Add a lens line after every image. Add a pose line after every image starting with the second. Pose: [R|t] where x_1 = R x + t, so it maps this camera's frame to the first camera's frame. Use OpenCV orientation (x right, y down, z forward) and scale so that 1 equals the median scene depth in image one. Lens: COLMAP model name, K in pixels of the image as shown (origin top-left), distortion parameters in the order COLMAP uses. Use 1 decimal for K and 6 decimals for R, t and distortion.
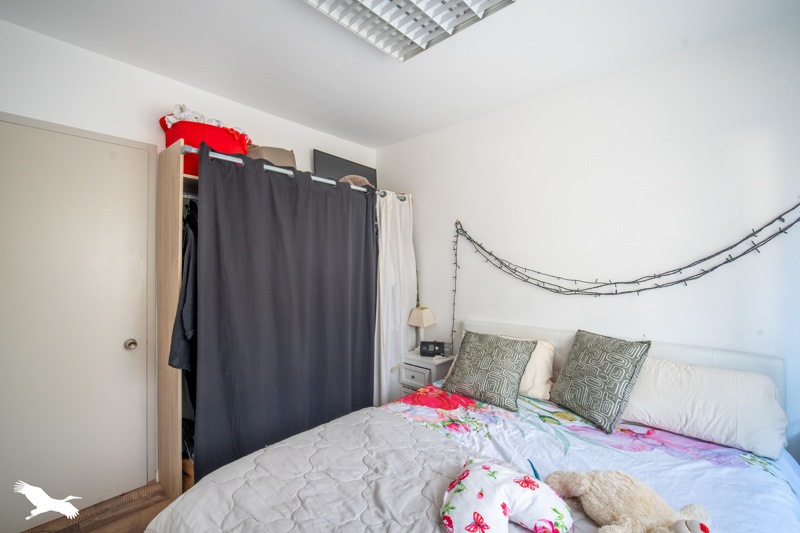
lens RADIAL K [[344.8, 0, 400.0], [0, 344.8, 266.5], [0, 0, 1]] dist [-0.000268, -0.000047]
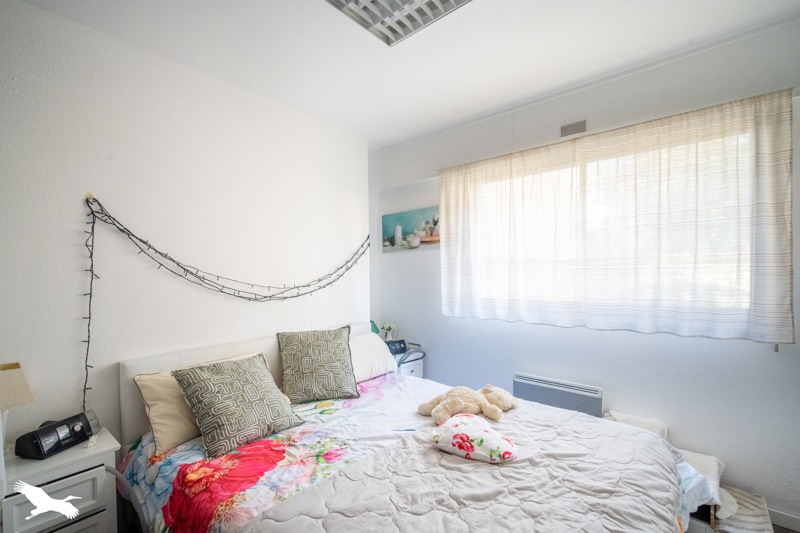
lens RADIAL K [[344.8, 0, 400.0], [0, 344.8, 266.5], [0, 0, 1]] dist [-0.000268, -0.000047]
pose [[-0.023178, 0.013518, 0.999640, -0.581872], [0.004956, 0.999898, -0.013406, -0.005459], [-0.999719, 0.004643, -0.023242, 0.670685]]
